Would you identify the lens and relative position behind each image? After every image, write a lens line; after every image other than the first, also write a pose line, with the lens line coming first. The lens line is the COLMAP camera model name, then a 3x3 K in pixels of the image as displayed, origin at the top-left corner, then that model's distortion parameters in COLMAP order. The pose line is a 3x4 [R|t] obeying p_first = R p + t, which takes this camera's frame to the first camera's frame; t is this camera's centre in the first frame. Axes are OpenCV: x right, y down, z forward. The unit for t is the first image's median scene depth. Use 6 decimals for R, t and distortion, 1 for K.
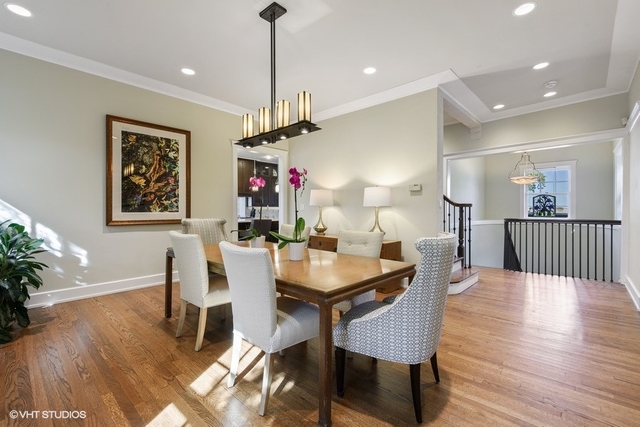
lens RADIAL K [[282.7, 0, 320.0], [0, 282.7, 213.5], [0, 0, 1]] dist [0.000574, -0.000033]
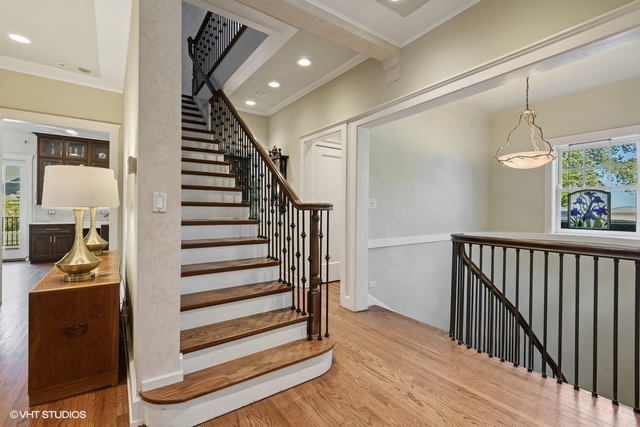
lens RADIAL K [[298.6, 0, 320.0], [0, 298.6, 213.5], [0, 0, 1]] dist [0.001767, 0.000168]
pose [[0.979900, 0.020109, -0.198472, 0.492467], [-0.018780, 0.999787, 0.008575, -0.017987], [0.198602, -0.004675, 0.980069, 0.395649]]
